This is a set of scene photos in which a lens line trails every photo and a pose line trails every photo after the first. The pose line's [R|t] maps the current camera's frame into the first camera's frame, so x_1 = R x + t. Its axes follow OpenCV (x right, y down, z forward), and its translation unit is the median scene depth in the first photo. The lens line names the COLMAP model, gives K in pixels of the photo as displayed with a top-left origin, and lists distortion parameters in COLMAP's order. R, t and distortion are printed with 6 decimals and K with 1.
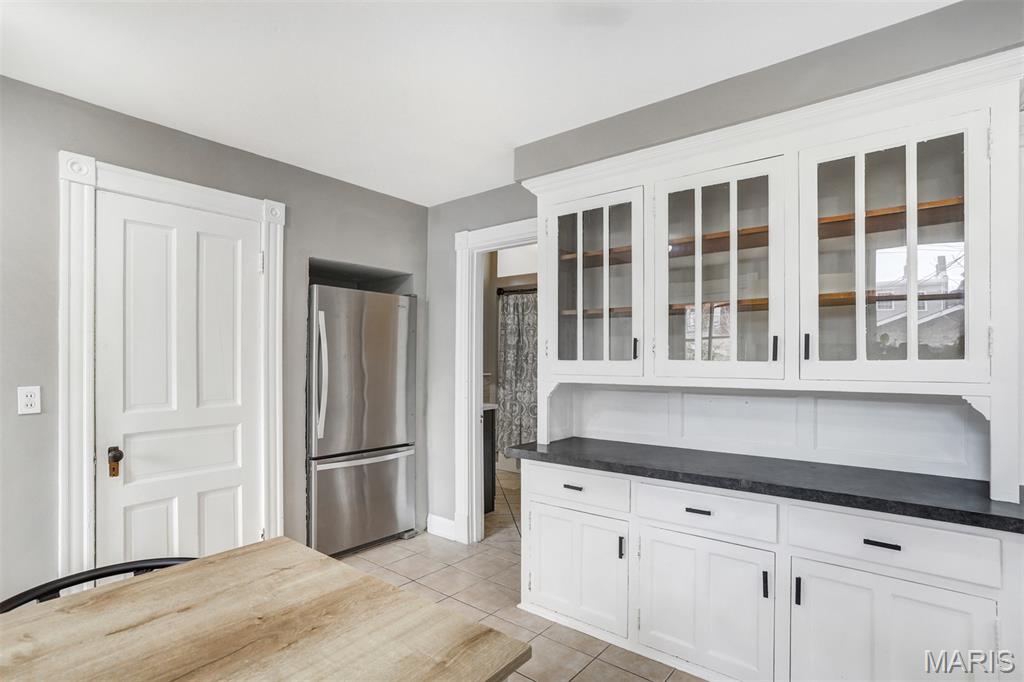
lens RADIAL K [[523.5, 0, 501.2], [0, 523.5, 361.6], [0, 0, 1]] dist [-0.028815, 0.030091]
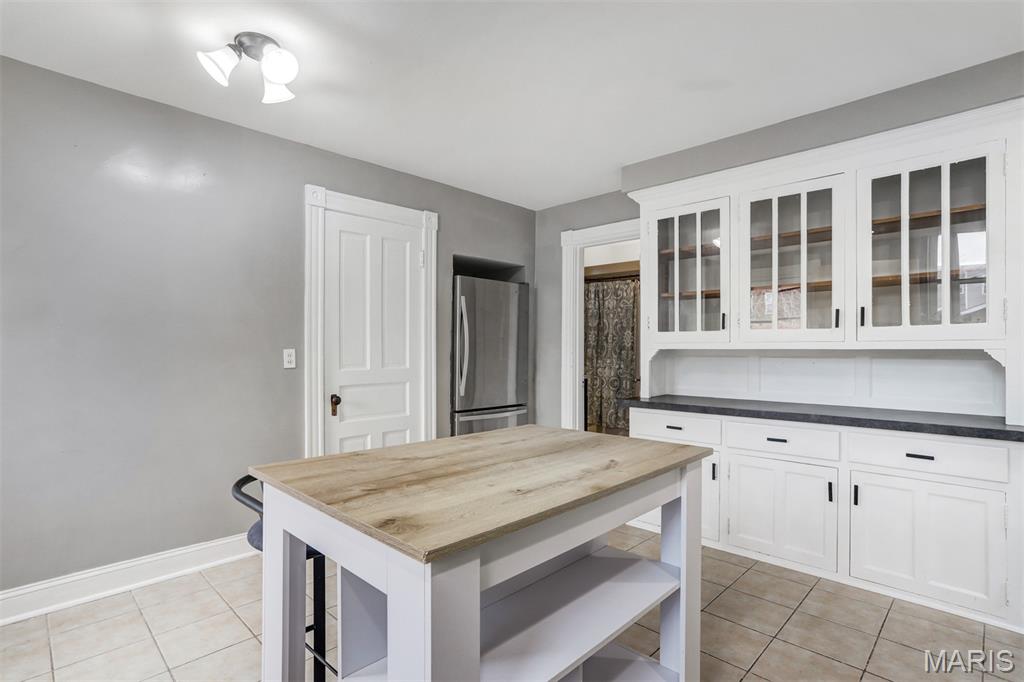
lens RADIAL K [[505.0, 0, 510.2], [0, 505.0, 348.2], [0, 0, 1]] dist [-0.019194, 0.027108]
pose [[0.995850, -0.000779, -0.091004, -0.153629], [0.000693, 0.999999, -0.000968, 0.041784], [0.091005, 0.000901, 0.995850, -0.289929]]
